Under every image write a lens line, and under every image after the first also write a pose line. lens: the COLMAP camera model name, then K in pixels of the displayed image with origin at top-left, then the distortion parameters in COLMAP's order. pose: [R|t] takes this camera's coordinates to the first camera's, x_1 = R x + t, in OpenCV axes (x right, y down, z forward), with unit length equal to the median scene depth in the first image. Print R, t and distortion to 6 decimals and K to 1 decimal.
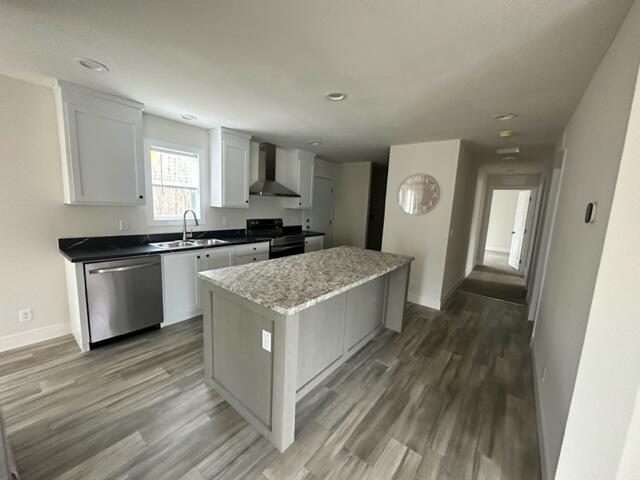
lens RADIAL K [[253.6, 0, 319.8], [0, 253.6, 240.2], [0, 0, 1]] dist [-0.003536, -0.000258]
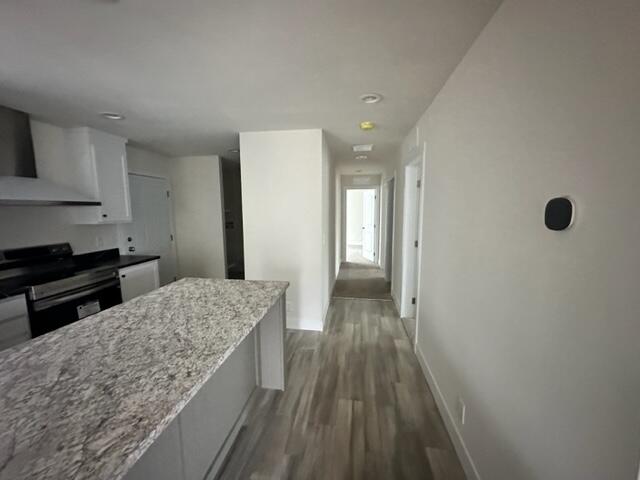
lens RADIAL K [[253.6, 0, 319.8], [0, 253.6, 240.2], [0, 0, 1]] dist [-0.003536, -0.000258]
pose [[0.864505, -0.112792, 0.489805, 0.079754], [0.118627, 0.992753, 0.019235, -0.040167], [-0.488424, 0.041475, 0.871620, 0.238531]]
